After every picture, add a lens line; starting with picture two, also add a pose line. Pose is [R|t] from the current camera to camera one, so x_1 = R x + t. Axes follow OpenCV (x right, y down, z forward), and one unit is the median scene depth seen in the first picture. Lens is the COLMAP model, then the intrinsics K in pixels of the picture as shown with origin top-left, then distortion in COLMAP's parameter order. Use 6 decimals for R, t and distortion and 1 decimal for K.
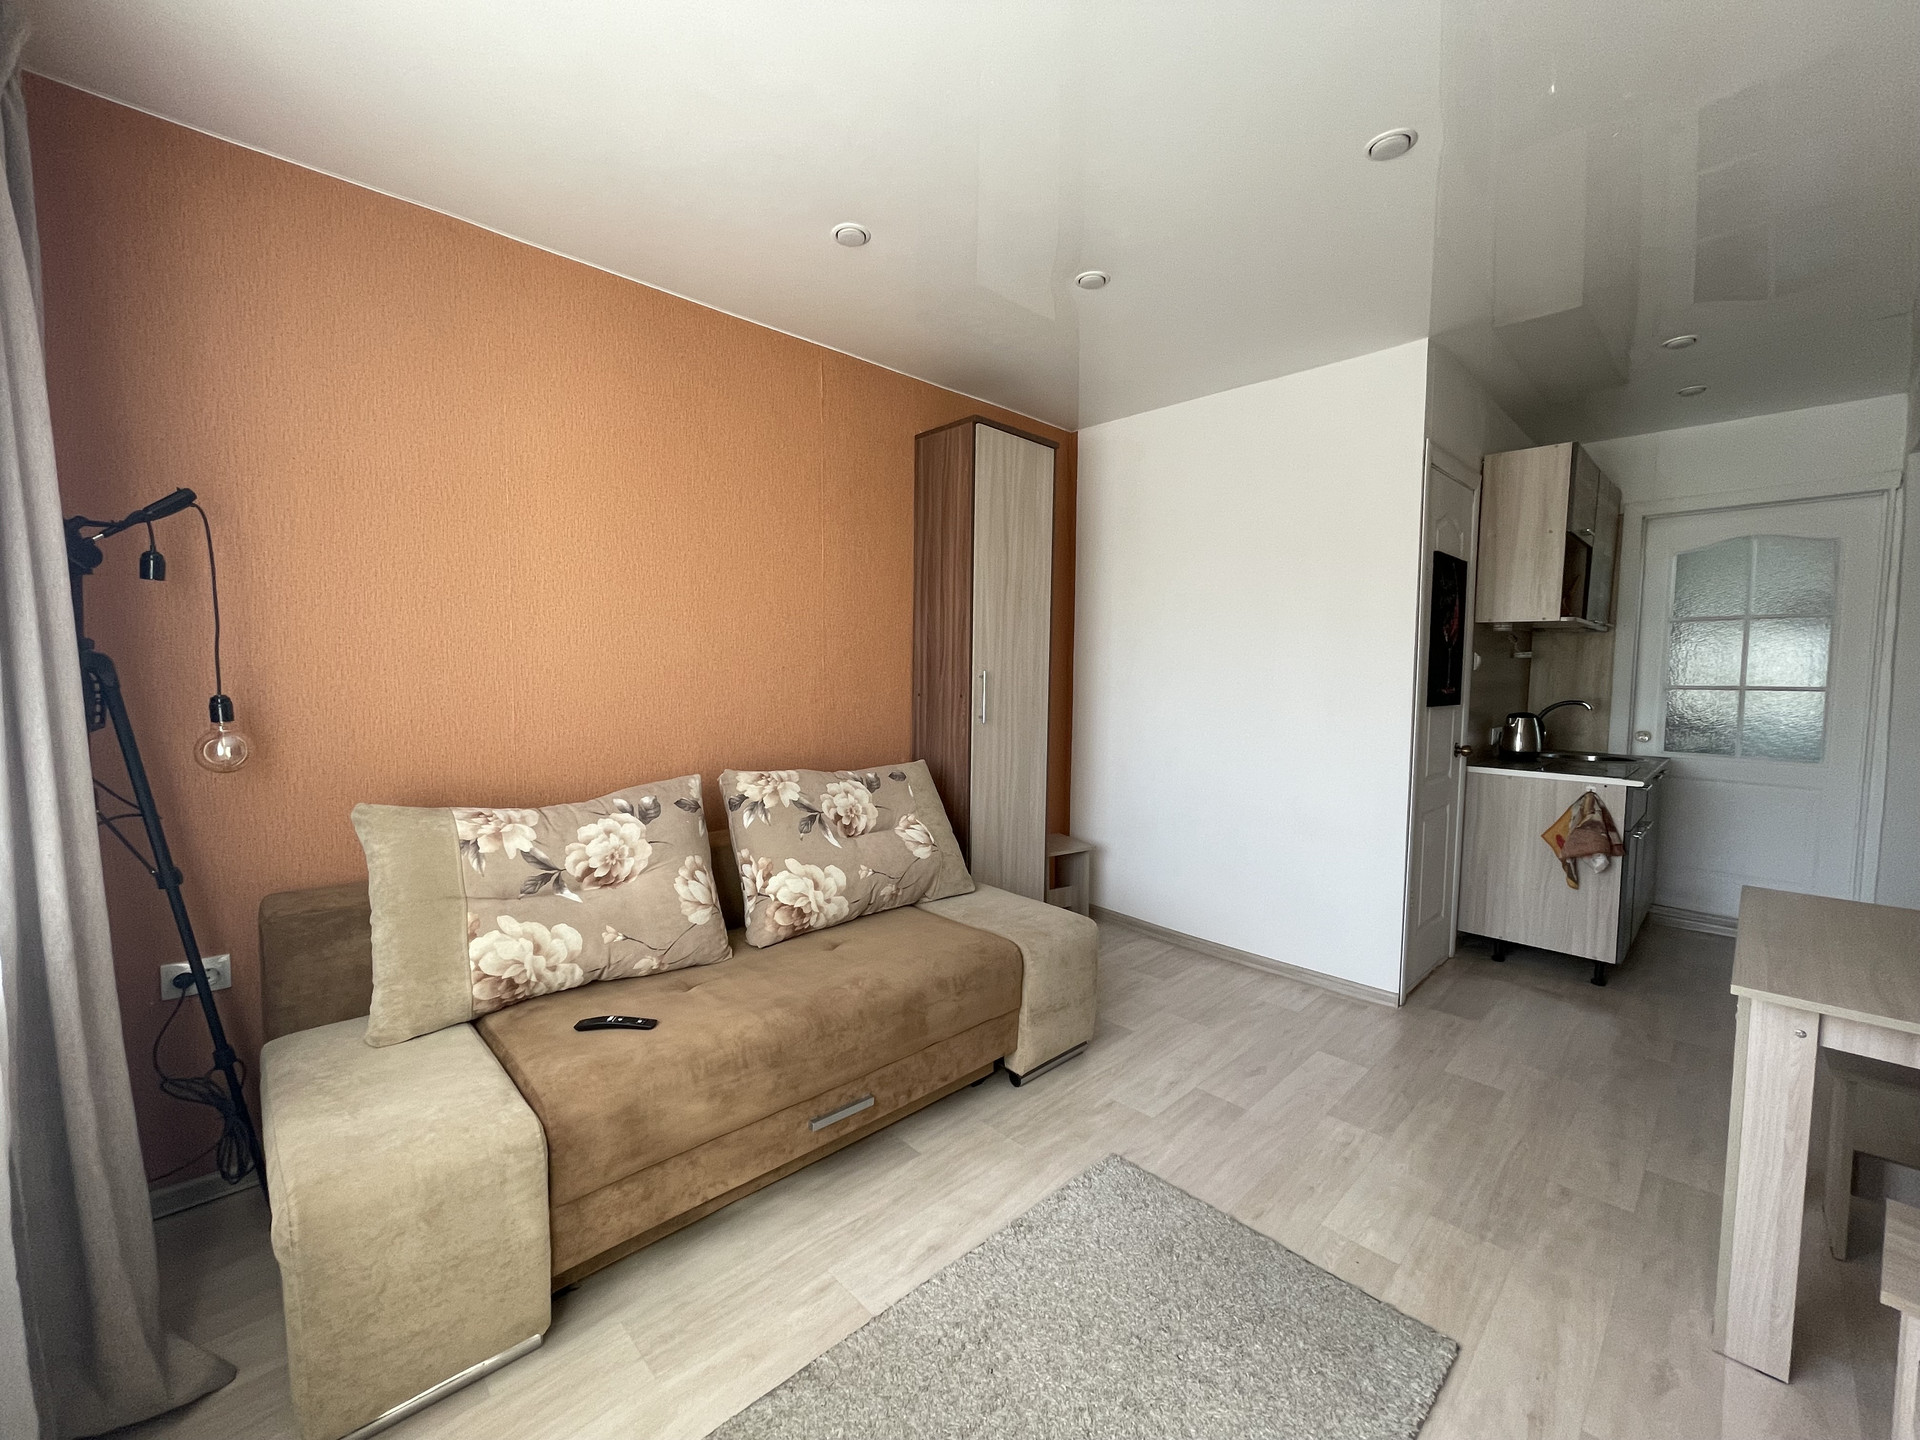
lens RADIAL K [[783.6, 0, 958.2], [0, 783.6, 718.9], [0, 0, 1]] dist [-0.012437, 0.010084]
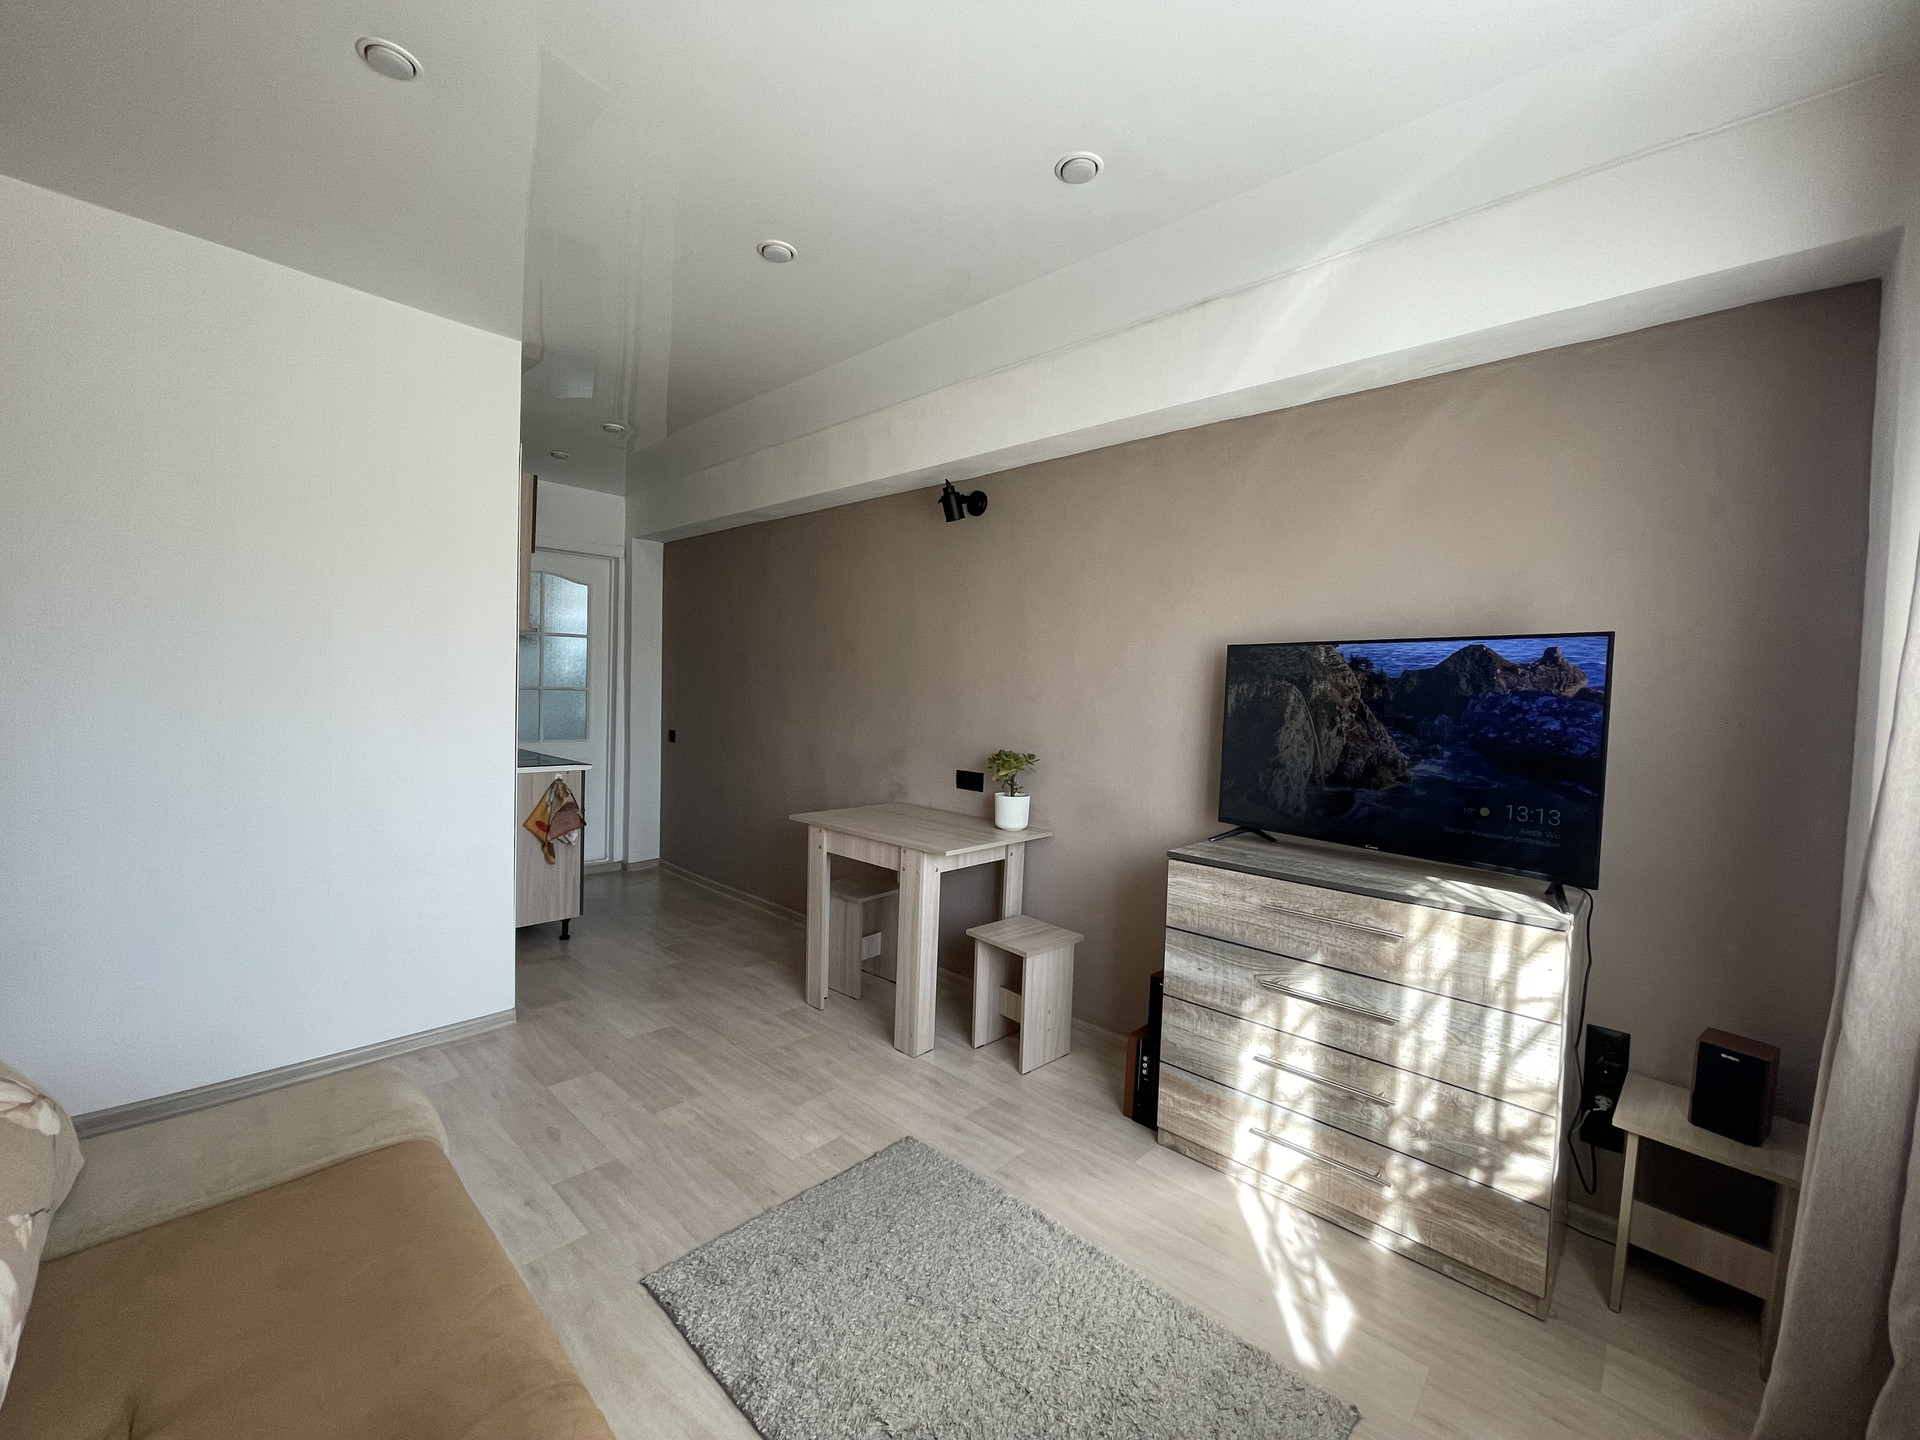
lens RADIAL K [[783.6, 0, 958.2], [0, 783.6, 718.9], [0, 0, 1]] dist [-0.012437, 0.010084]
pose [[-0.051394, -0.047343, 0.997556, -0.470955], [0.033640, 0.998227, 0.049108, -0.042172], [-0.998112, 0.036082, -0.049711, 0.542869]]
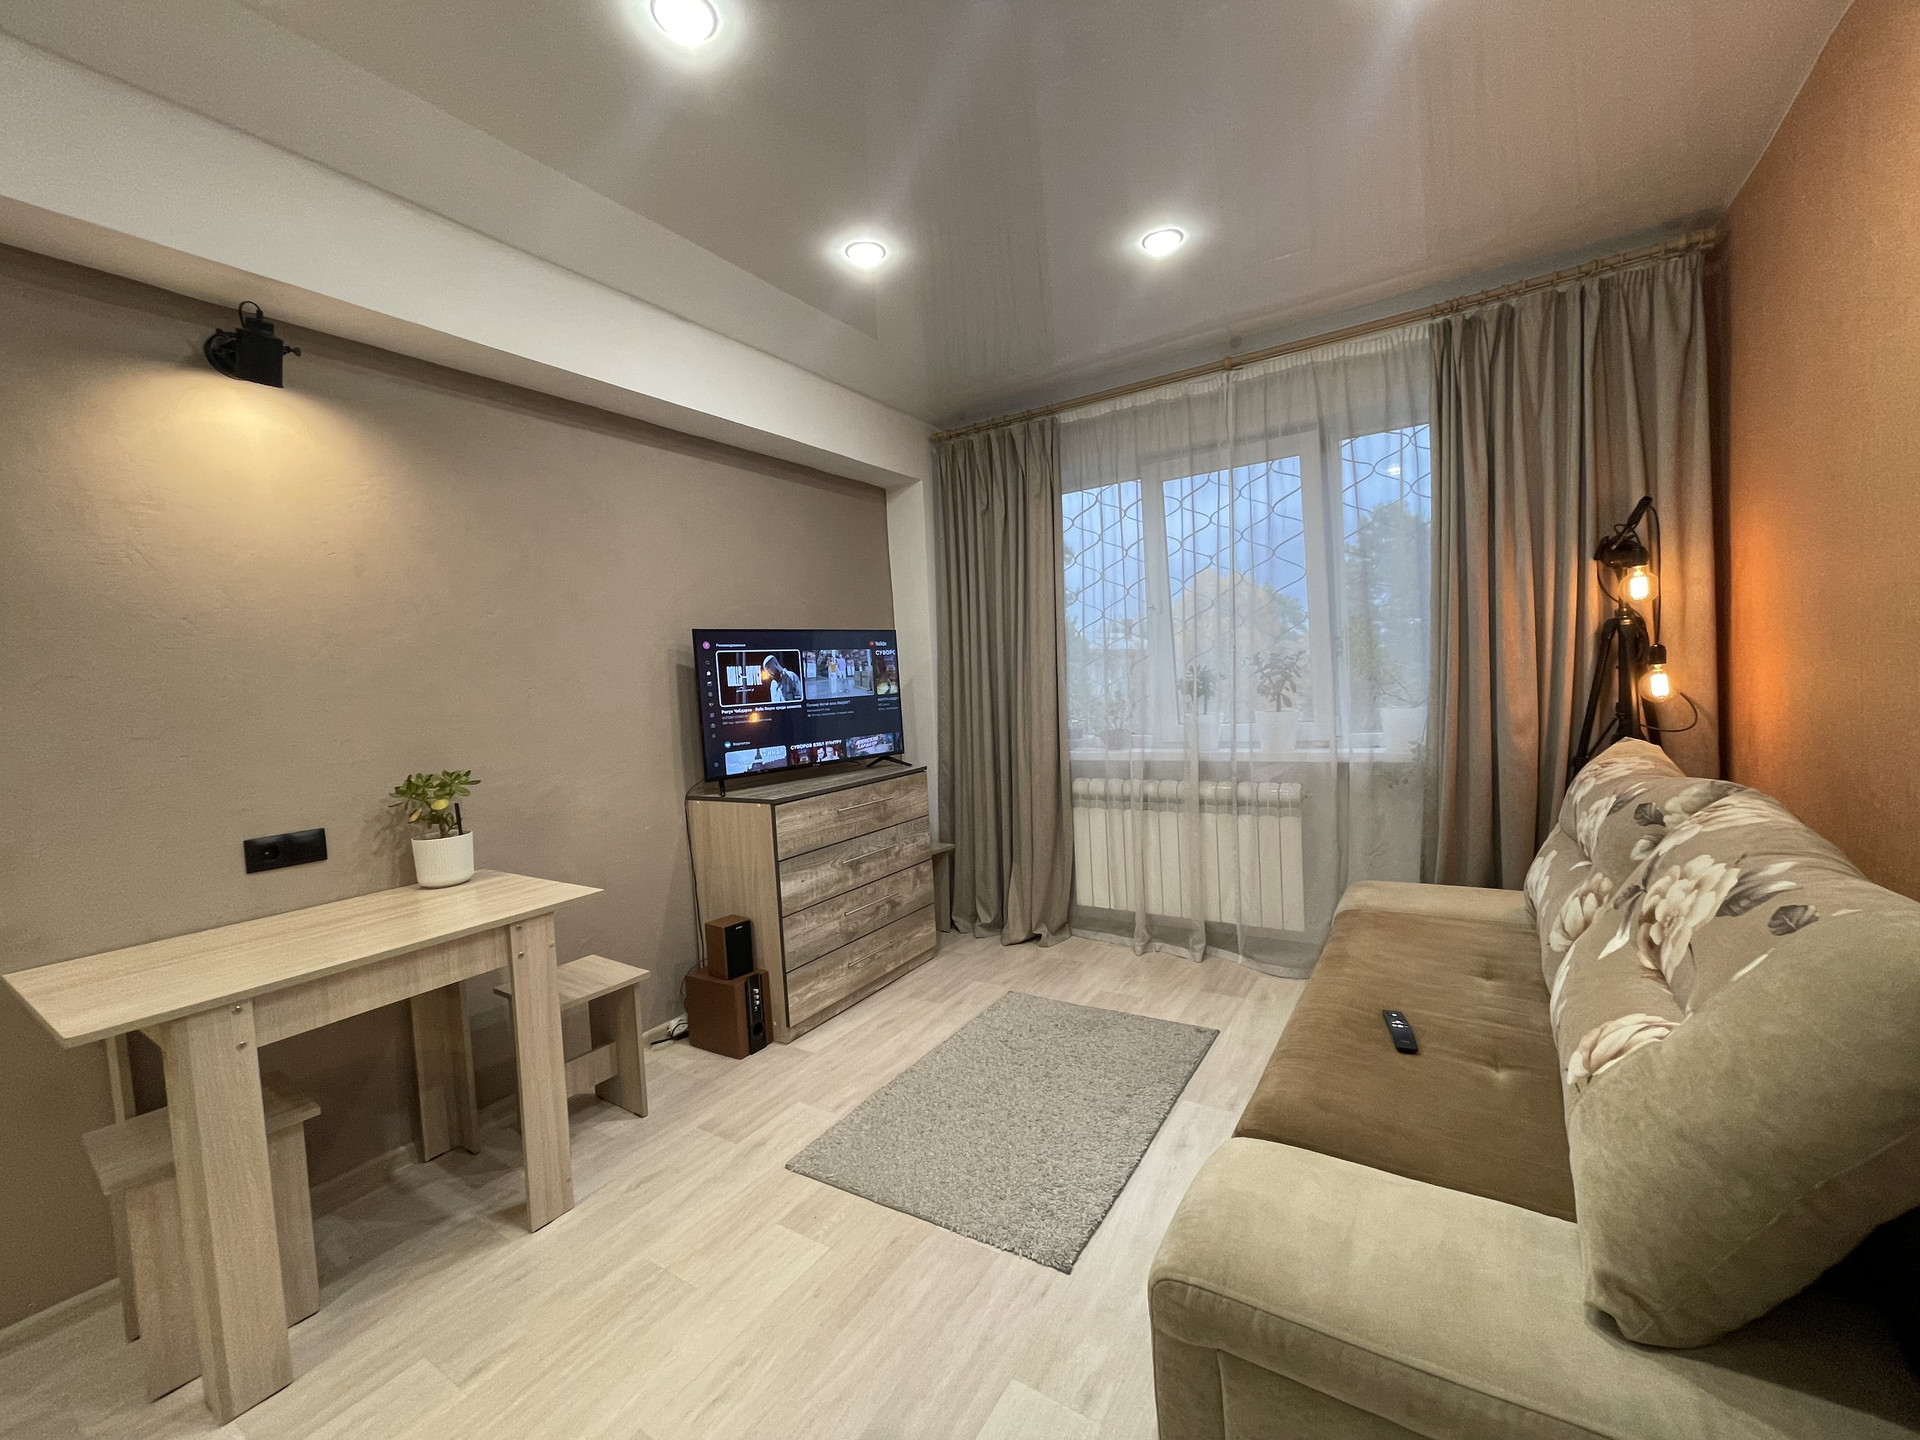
lens RADIAL K [[777.6, 0, 960.7], [0, 777.6, 719.6], [0, 0, 1]] dist [-0.000629, 0.001166]
pose [[-0.972043, 0.060258, -0.226939, 0.337651], [0.034728, 0.992775, 0.114857, -0.059499], [0.232221, 0.103765, -0.967112, 1.295739]]
